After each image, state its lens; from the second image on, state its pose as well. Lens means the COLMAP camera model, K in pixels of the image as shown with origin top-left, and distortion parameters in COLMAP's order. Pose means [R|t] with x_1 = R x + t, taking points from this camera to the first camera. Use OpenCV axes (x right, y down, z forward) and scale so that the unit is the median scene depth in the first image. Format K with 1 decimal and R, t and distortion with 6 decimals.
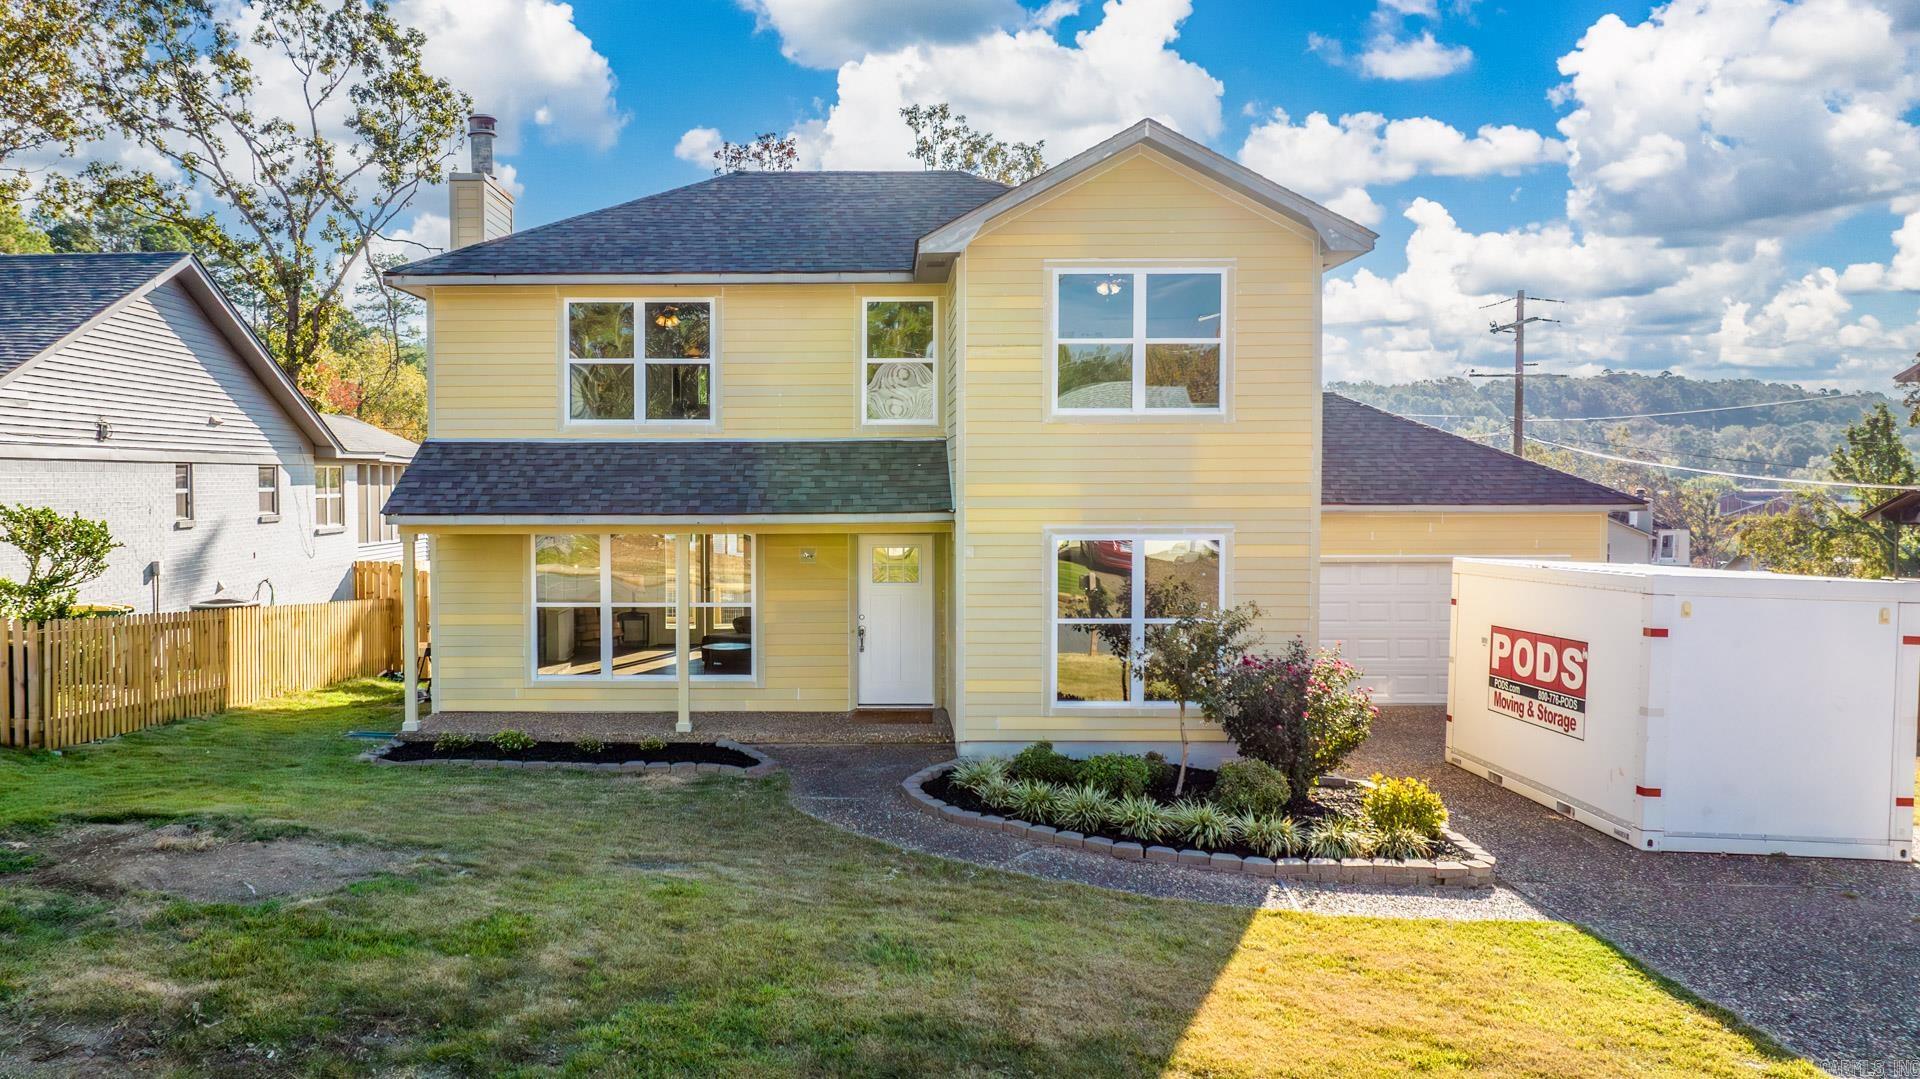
lens RADIAL K [[1467.0, 0, 960.0], [0, 1467.0, 539.5], [0, 0, 1]] dist [-0.027013, 0.000462]
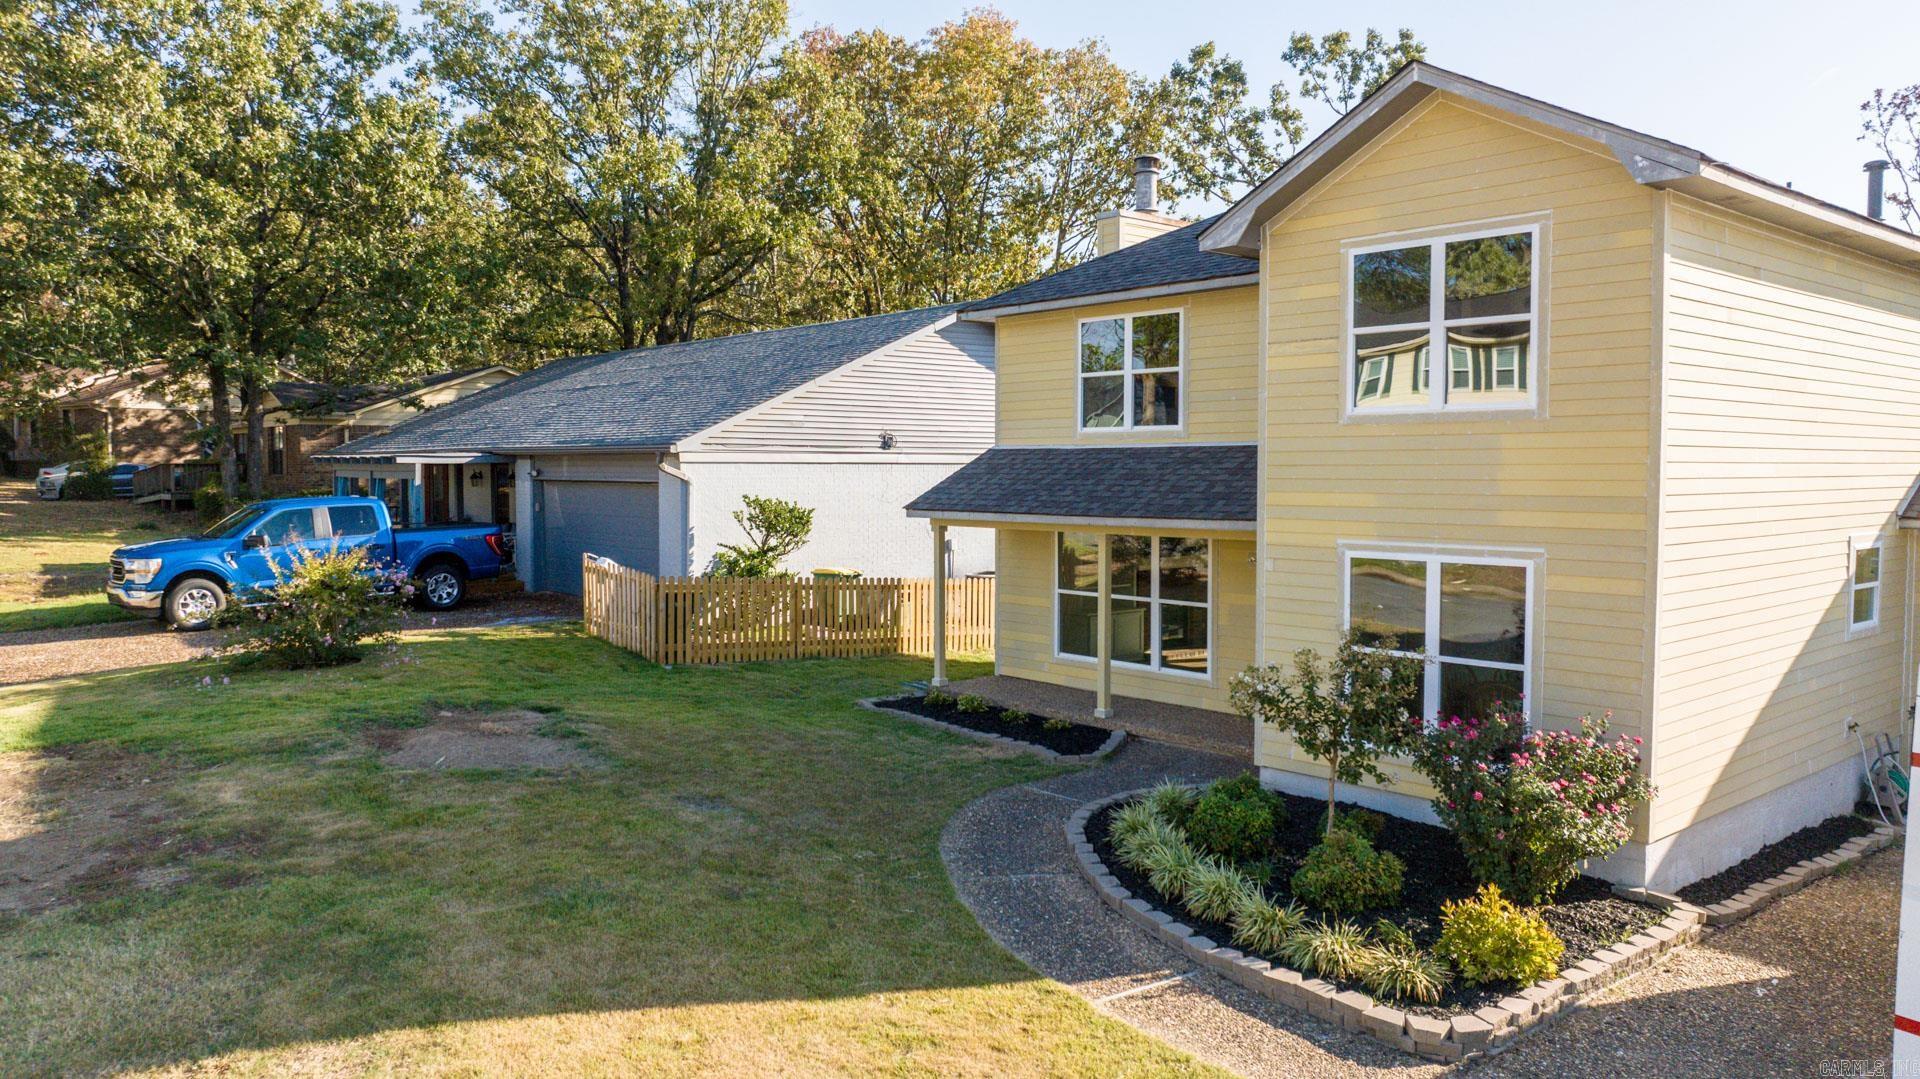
lens RADIAL K [[1368.6, 0, 960.0], [0, 1368.6, 539.5], [0, 0, 1]] dist [-0.043813, 0.095148]
pose [[0.665519, 0.041116, -0.745247, 0.522396], [-0.035416, 0.999096, 0.023495, -0.021060], [0.745540, 0.010757, 0.666374, 0.276245]]
